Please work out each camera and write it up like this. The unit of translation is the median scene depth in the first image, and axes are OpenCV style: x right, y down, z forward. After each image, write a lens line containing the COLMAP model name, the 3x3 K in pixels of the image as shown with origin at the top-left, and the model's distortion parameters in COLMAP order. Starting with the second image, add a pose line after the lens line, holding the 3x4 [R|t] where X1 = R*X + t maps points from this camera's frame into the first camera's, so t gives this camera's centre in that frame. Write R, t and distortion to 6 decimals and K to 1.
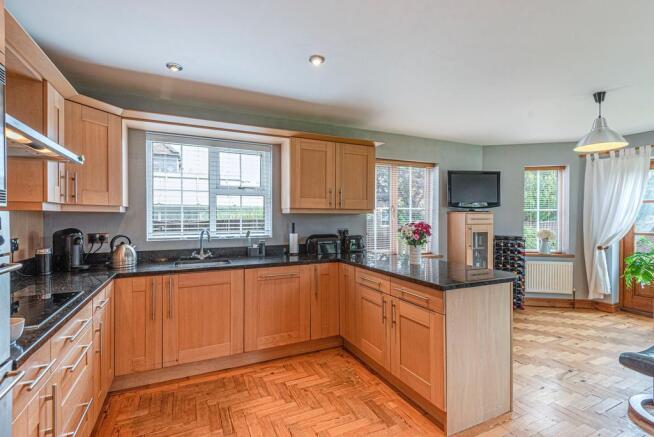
lens RADIAL K [[298.2, 0, 321.8], [0, 298.2, 220.2], [0, 0, 1]] dist [0.026584, 0.000017]
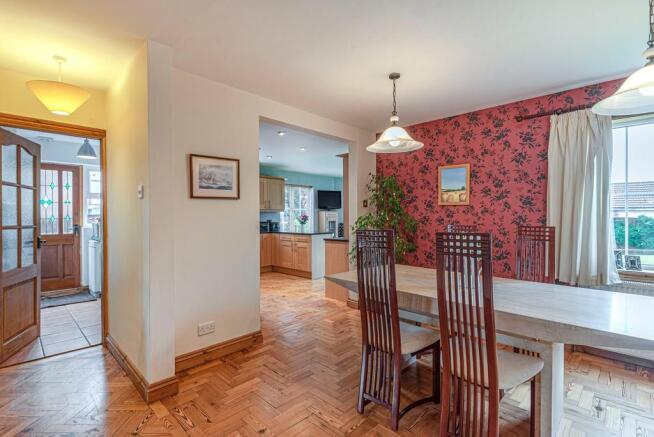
lens RADIAL K [[311.7, 0, 325.2], [0, 311.7, 219.3], [0, 0, 1]] dist [0.000125, -0.000134]
pose [[0.928907, -0.002692, 0.370304, -0.352756], [0.000625, 0.999984, 0.005702, 0.018466], [-0.370313, -0.005065, 0.928893, -1.101253]]
